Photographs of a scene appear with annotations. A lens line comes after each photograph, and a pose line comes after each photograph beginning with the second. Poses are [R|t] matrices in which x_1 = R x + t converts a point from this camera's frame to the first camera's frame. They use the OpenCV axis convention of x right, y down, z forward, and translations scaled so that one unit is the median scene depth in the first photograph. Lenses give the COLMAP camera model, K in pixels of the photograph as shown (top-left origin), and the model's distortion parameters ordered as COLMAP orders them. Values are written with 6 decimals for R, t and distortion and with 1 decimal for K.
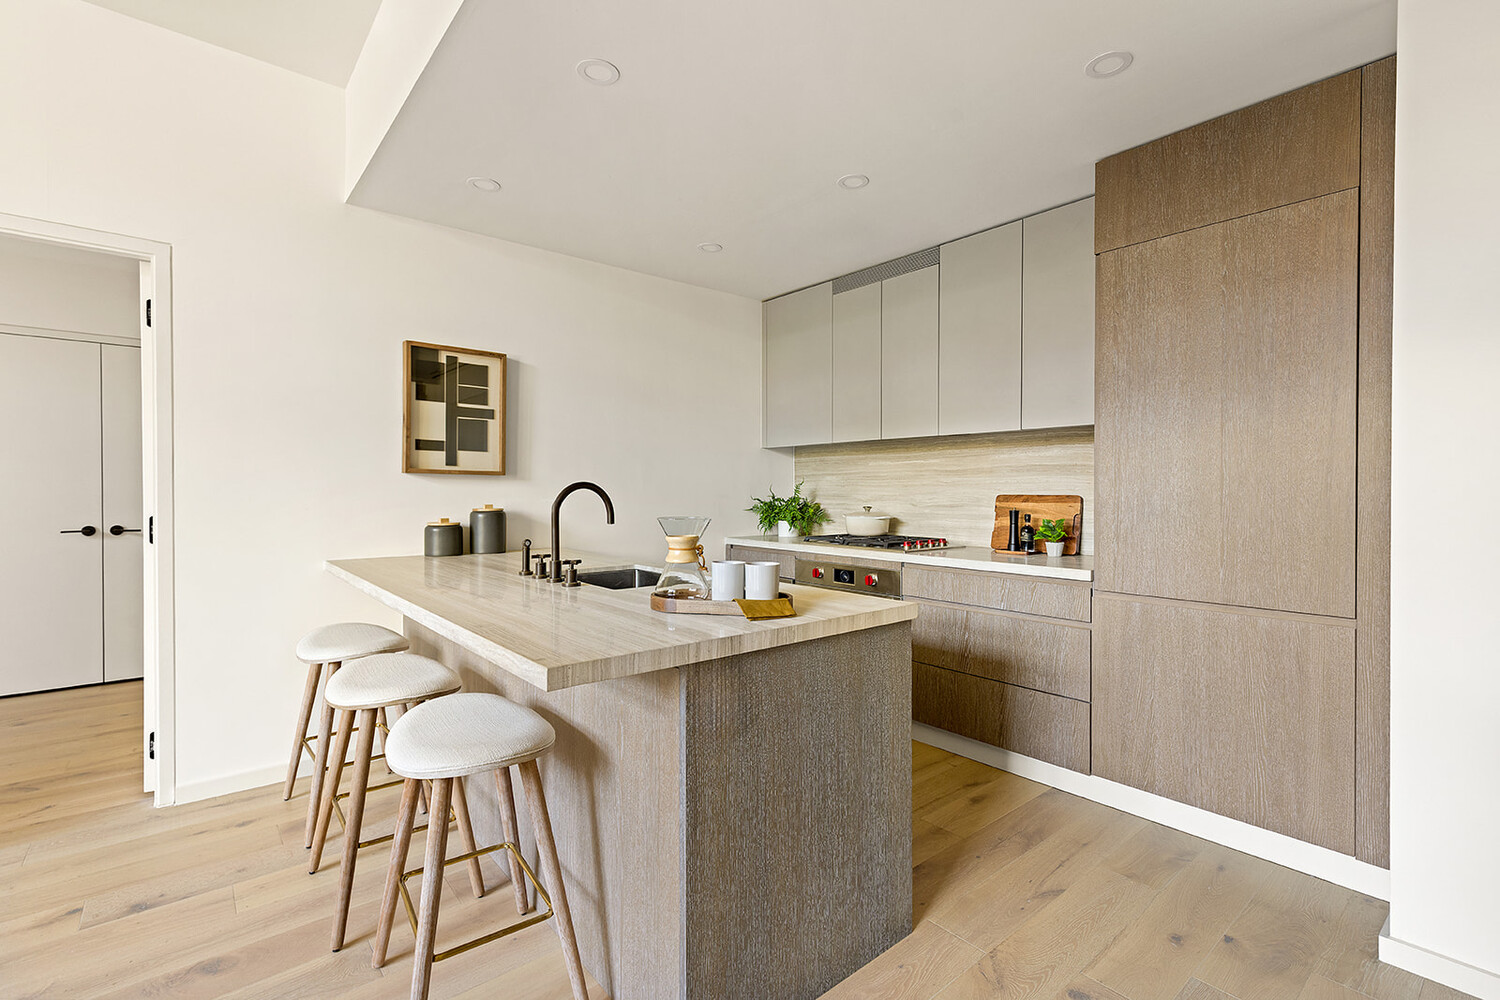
lens RADIAL K [[686.0, 0, 758.6], [0, 686.0, 496.3], [0, 0, 1]] dist [0.009332, -0.001544]
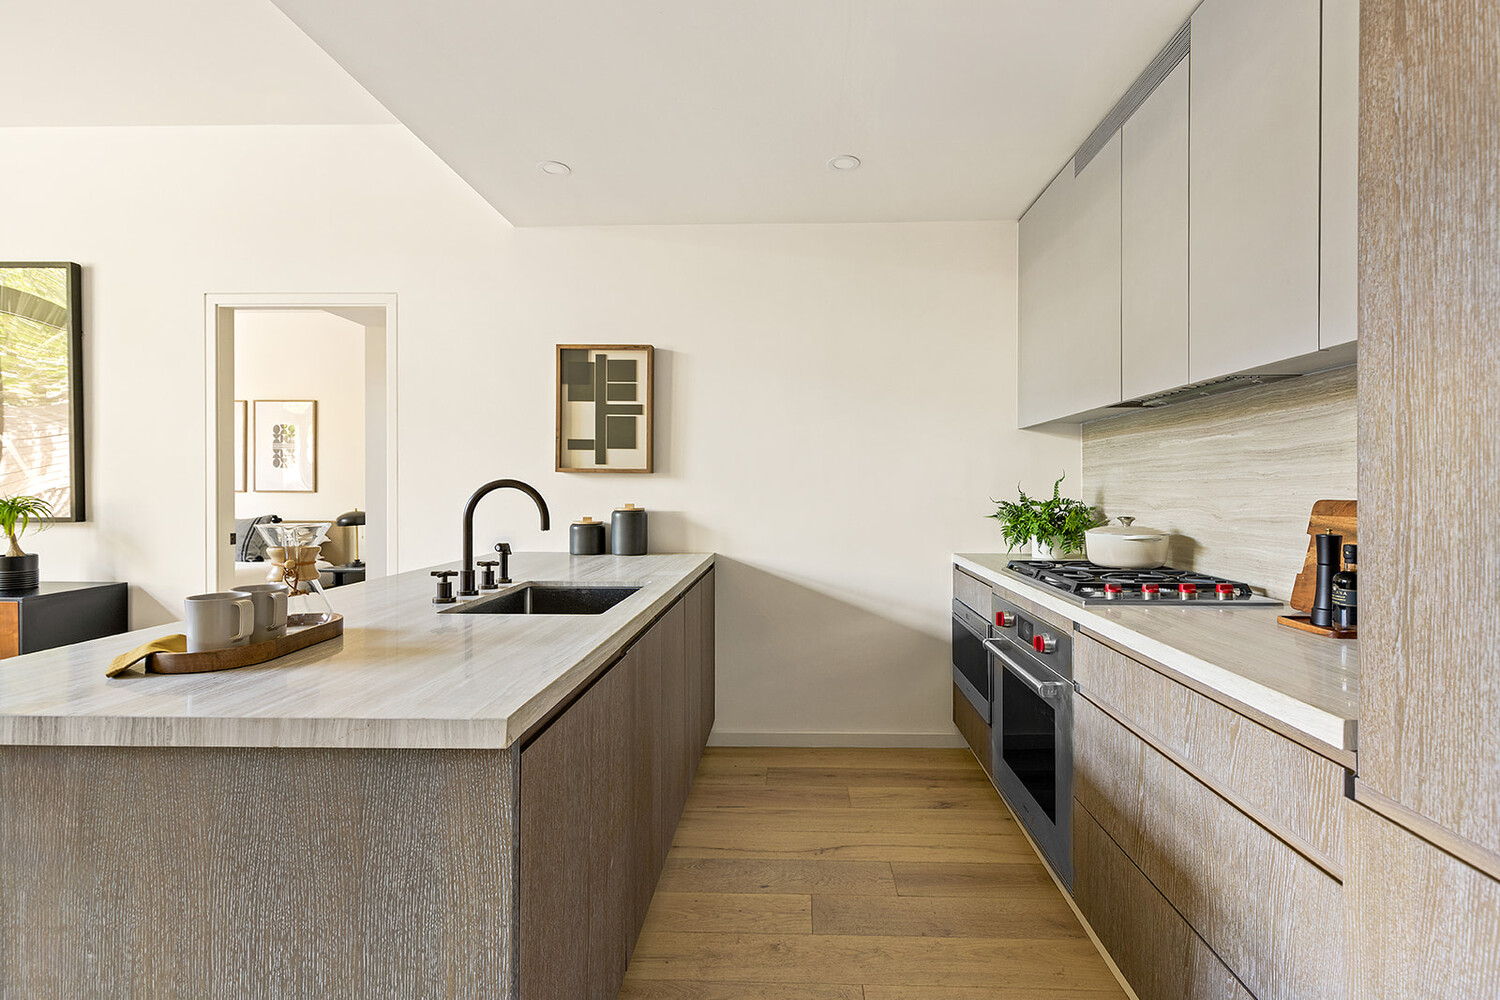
lens RADIAL K [[686.0, 0, 762.3], [0, 686.0, 488.4], [0, 0, 1]] dist [0.009332, -0.001544]
pose [[0.739398, 0.000366, -0.673269, 0.393426], [-0.005813, 0.999966, -0.005840, -0.005220], [0.673244, 0.008232, 0.739375, 0.421922]]
